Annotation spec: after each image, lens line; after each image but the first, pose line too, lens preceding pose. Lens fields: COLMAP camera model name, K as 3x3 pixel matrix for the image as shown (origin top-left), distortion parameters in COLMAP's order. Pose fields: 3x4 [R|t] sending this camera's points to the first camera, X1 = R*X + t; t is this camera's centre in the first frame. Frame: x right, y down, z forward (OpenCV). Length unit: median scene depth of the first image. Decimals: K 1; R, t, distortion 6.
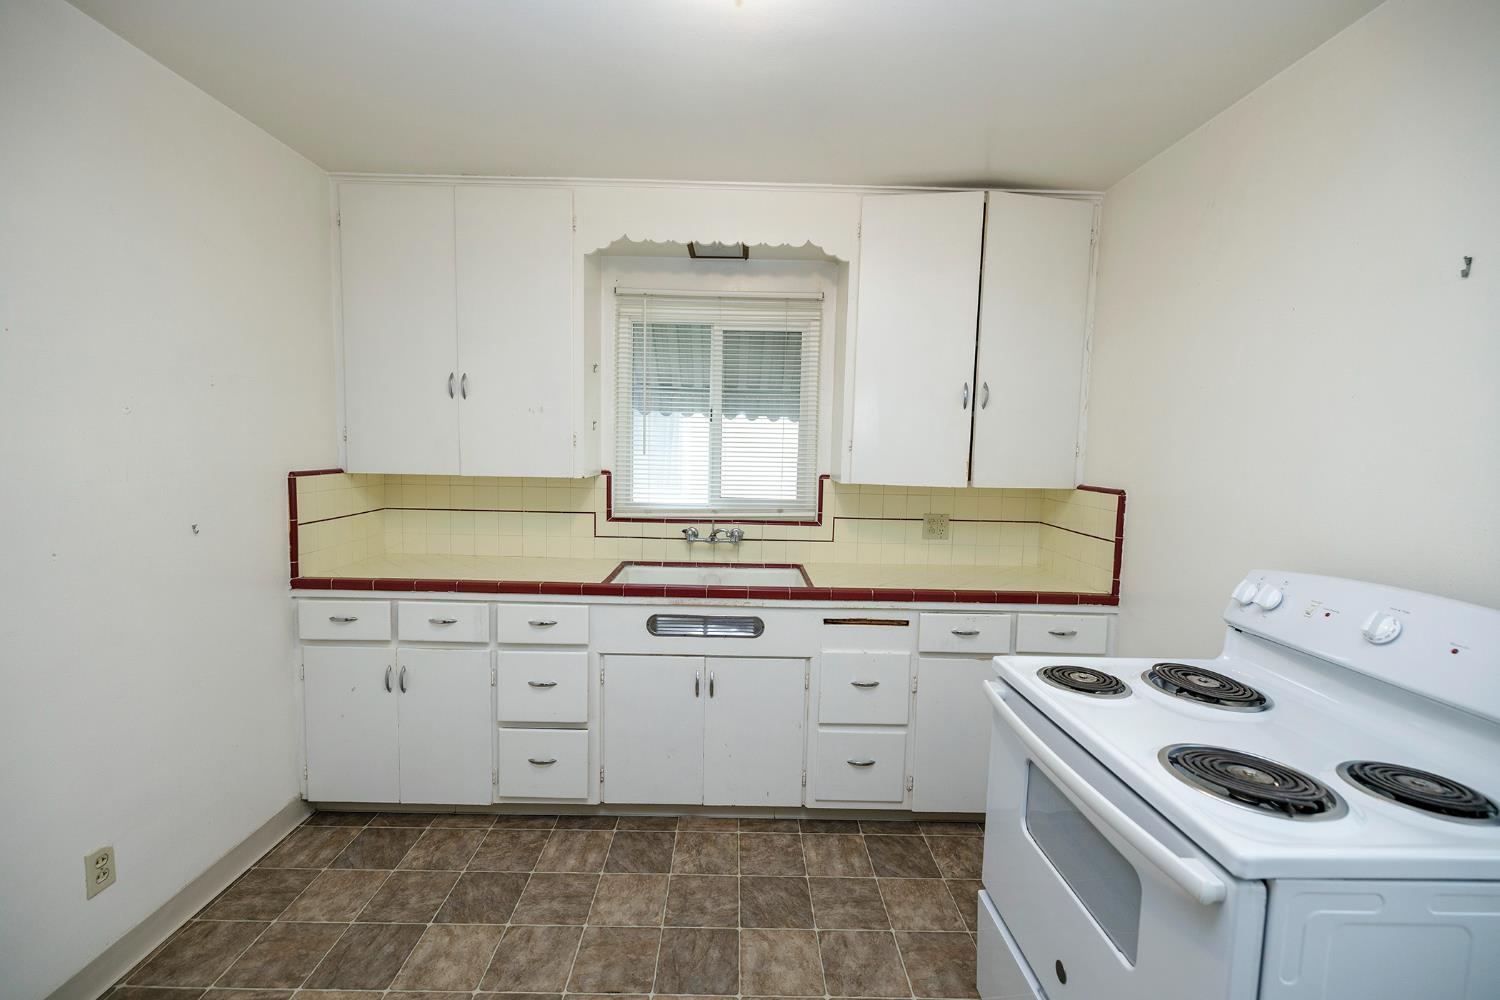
lens RADIAL K [[627.4, 0, 739.4], [0, 627.4, 497.3], [0, 0, 1]] dist [-0.000058, 0.000274]
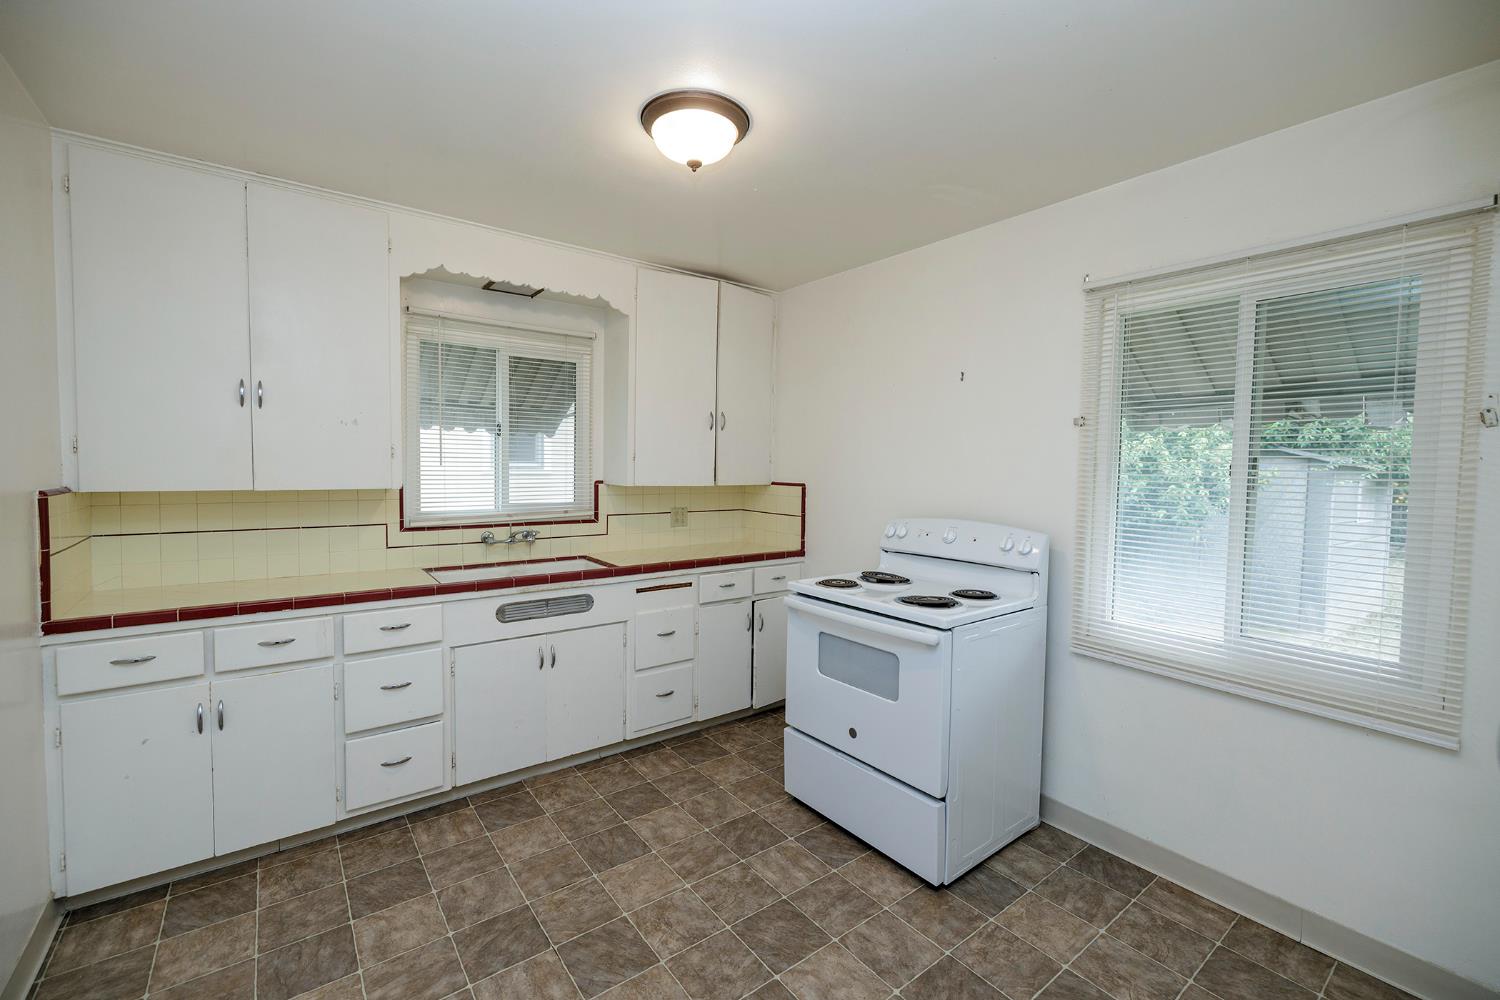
lens RADIAL K [[630.9, 0, 738.4], [0, 630.9, 496.0], [0, 0, 1]] dist [0.001005, 0.000032]
pose [[0.805359, -0.040599, 0.591395, -0.453228], [0.053852, 0.998537, -0.004787, 0.018176], [-0.590336, 0.035703, 0.806368, -0.186371]]
